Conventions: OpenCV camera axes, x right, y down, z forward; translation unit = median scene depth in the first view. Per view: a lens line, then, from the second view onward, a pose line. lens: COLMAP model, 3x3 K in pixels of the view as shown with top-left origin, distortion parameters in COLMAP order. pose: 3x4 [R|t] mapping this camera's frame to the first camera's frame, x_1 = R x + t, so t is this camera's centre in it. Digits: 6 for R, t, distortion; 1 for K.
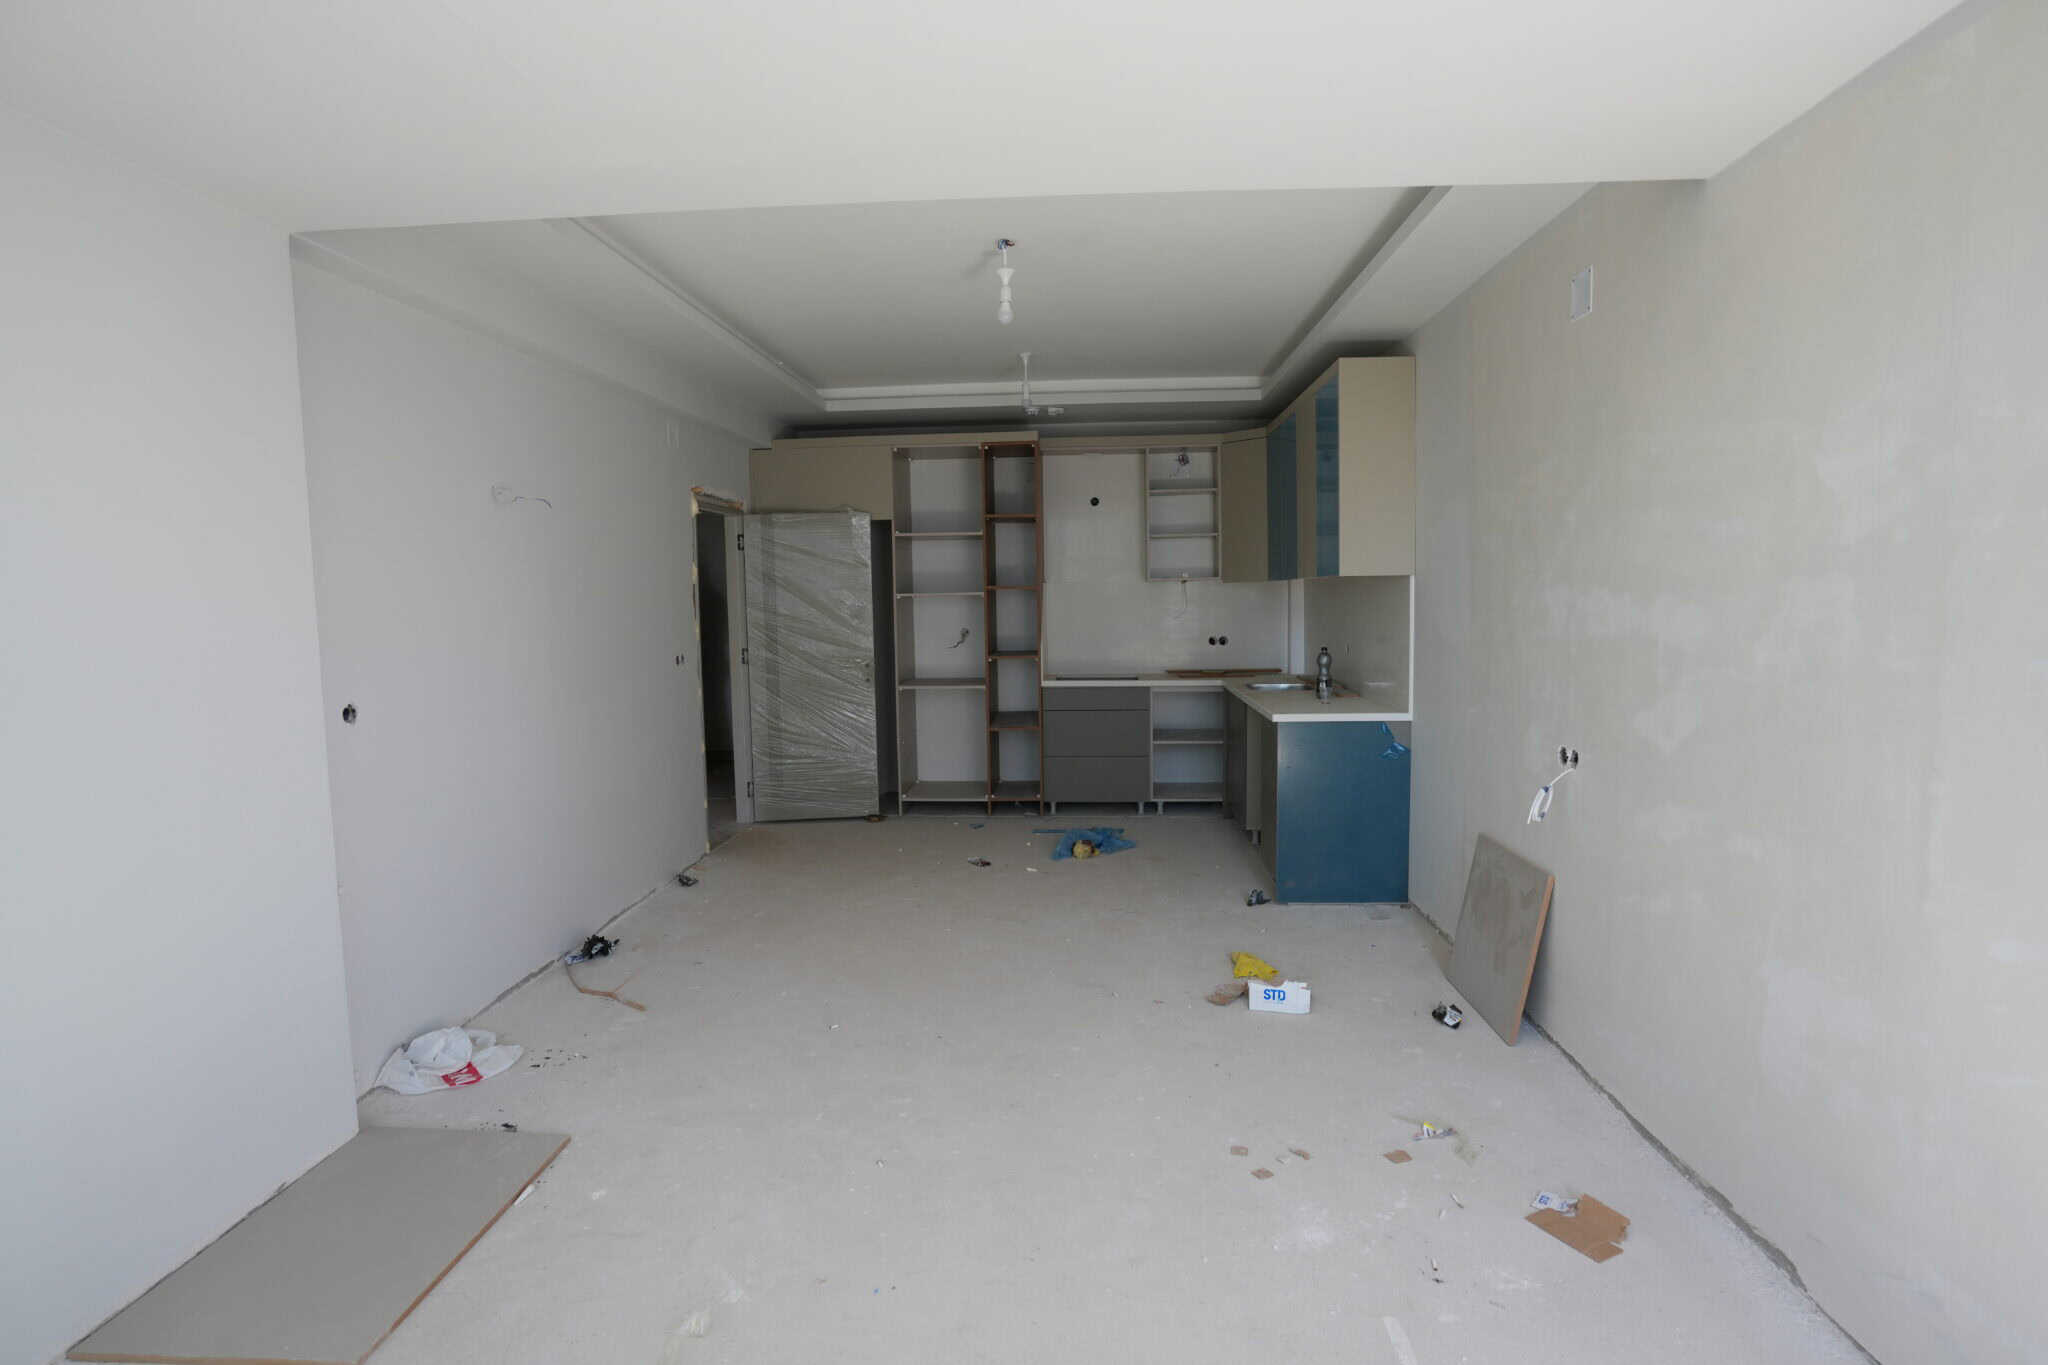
lens RADIAL K [[1069.5, 0, 1024.9], [0, 1069.5, 684.2], [0, 0, 1]] dist [-0.069755, 0.040620]
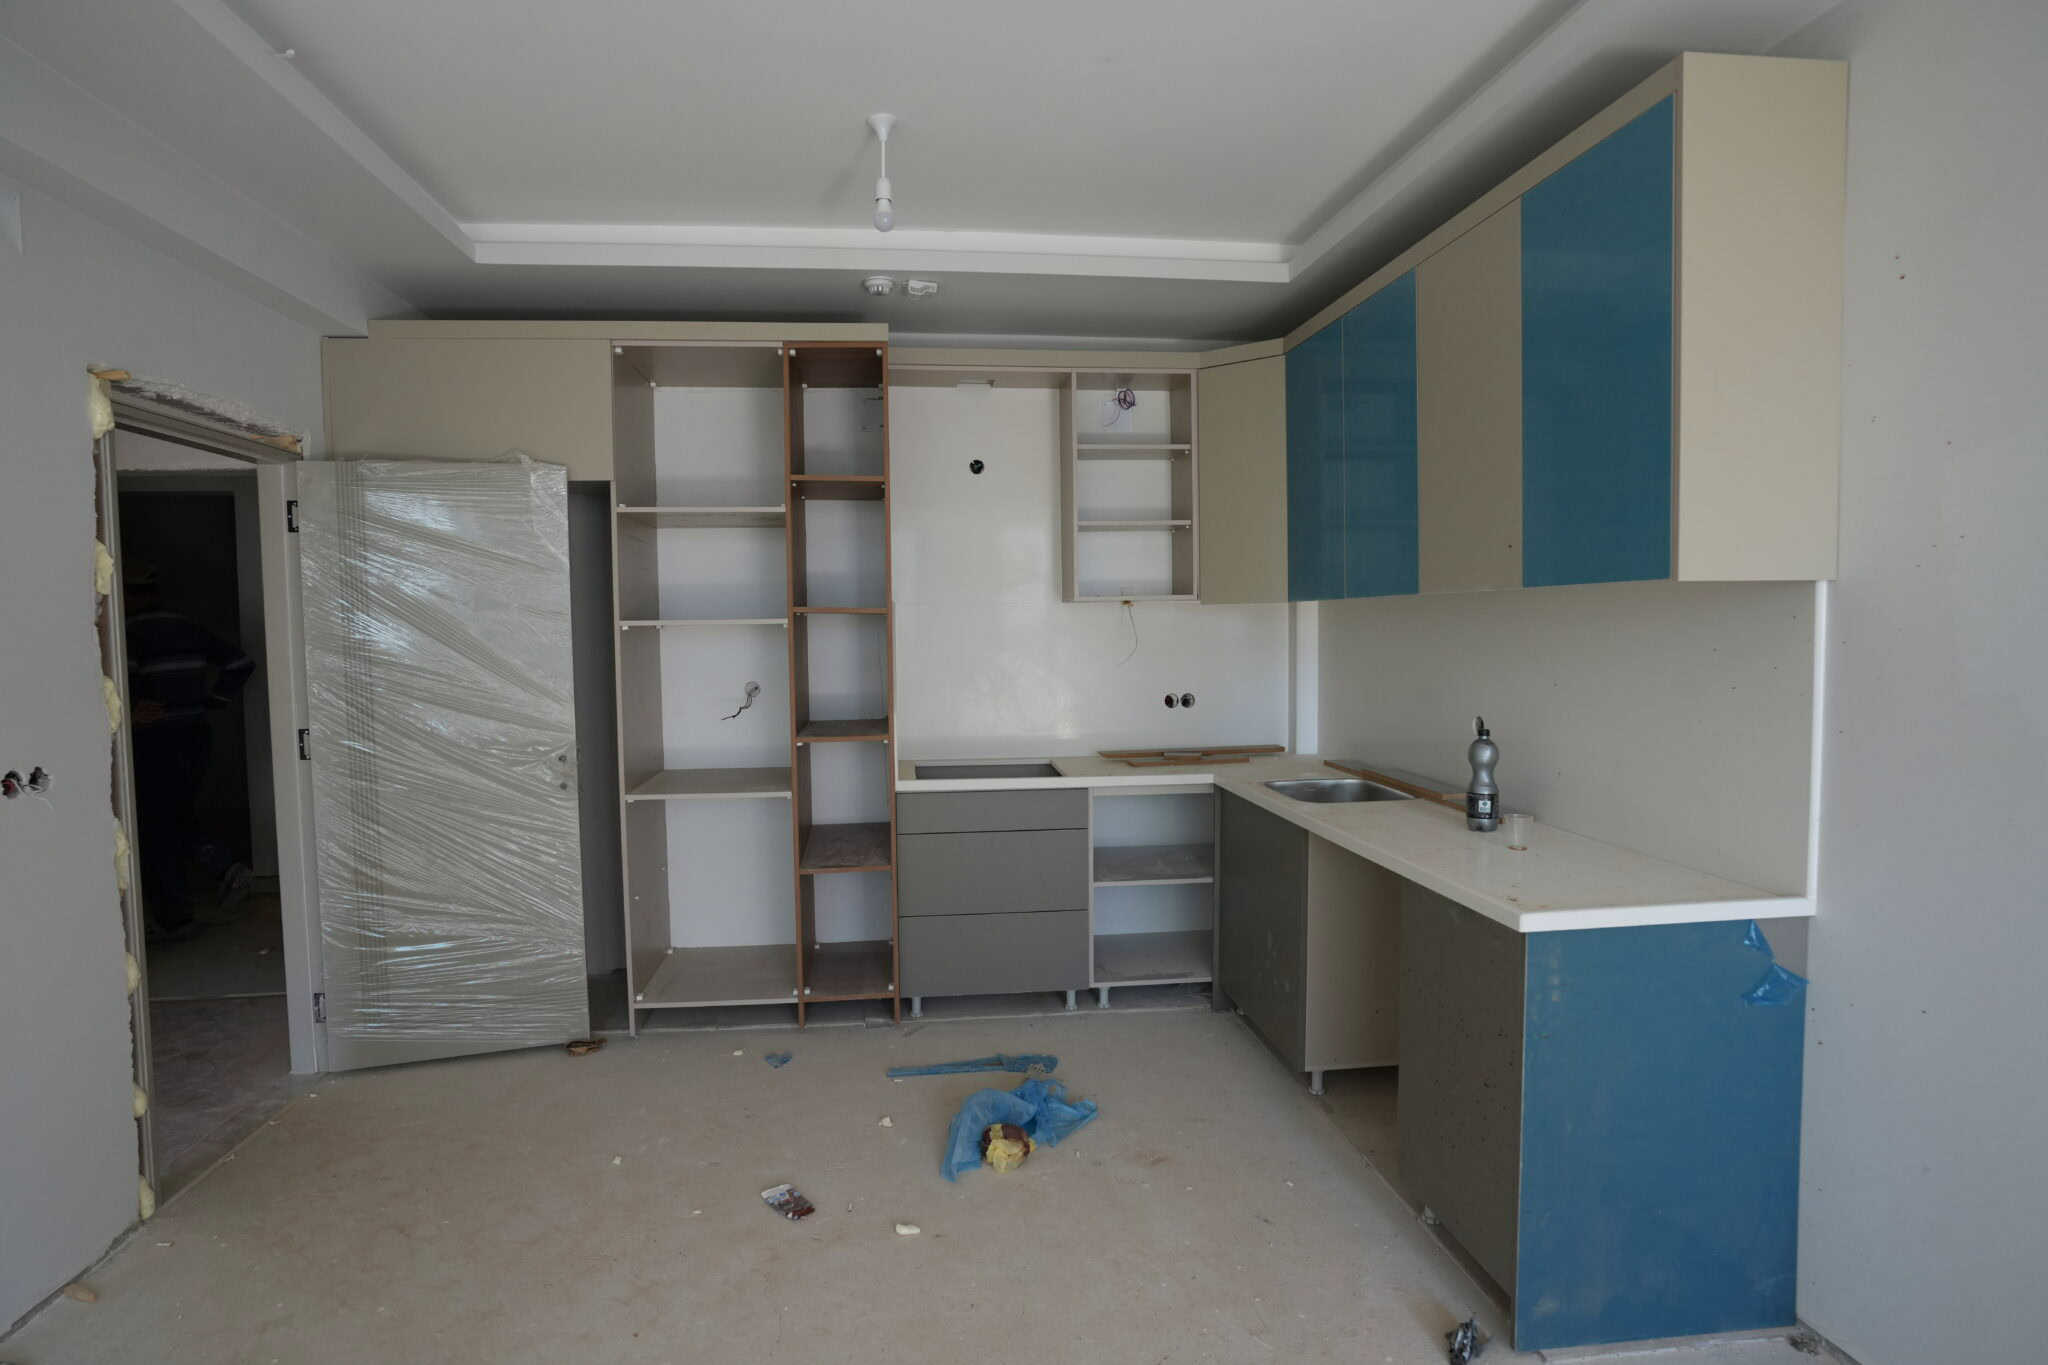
lens RADIAL K [[1069.5, 0, 1015.6], [0, 1069.5, 683.4], [0, 0, 1]] dist [-0.069755, 0.040620]
pose [[0.983286, -0.005070, 0.181996, -0.023538], [0.010601, 0.999511, -0.029427, -0.036500], [-0.181757, 0.030864, 0.982859, 0.452003]]
